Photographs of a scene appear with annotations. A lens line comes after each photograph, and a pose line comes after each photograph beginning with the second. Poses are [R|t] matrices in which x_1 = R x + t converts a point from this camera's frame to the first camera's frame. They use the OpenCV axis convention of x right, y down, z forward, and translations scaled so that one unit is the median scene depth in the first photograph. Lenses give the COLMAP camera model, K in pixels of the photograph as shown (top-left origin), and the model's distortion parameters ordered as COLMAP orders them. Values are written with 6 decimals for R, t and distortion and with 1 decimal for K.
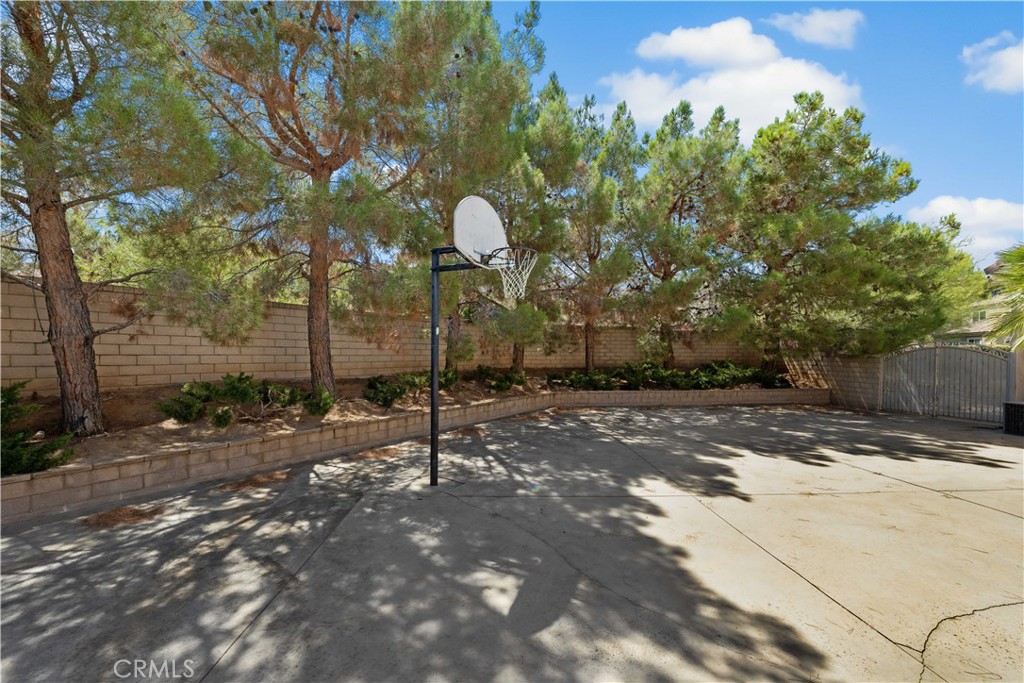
lens RADIAL K [[430.1, 0, 511.7], [0, 430.1, 345.2], [0, 0, 1]] dist [0.000092, -0.000408]
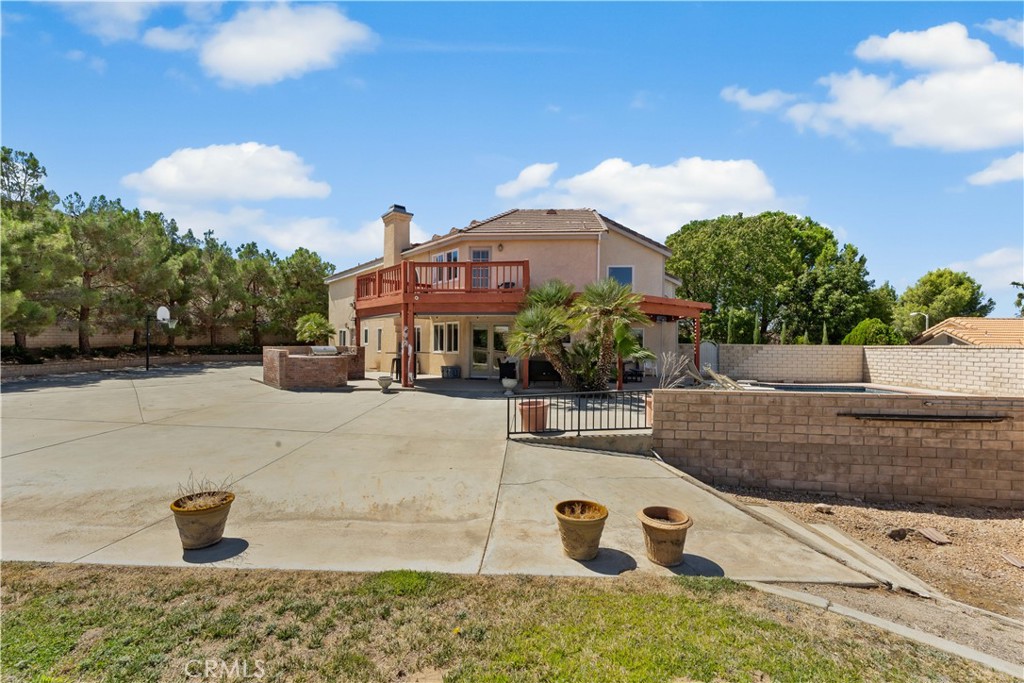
lens RADIAL K [[430.1, 0, 511.7], [0, 430.1, 345.2], [0, 0, 1]] dist [0.000092, -0.000408]
pose [[0.768313, -0.000597, 0.640075, -0.068153], [-0.023431, 0.999303, 0.029057, -0.065231], [-0.639646, -0.037323, 0.767763, -2.285071]]
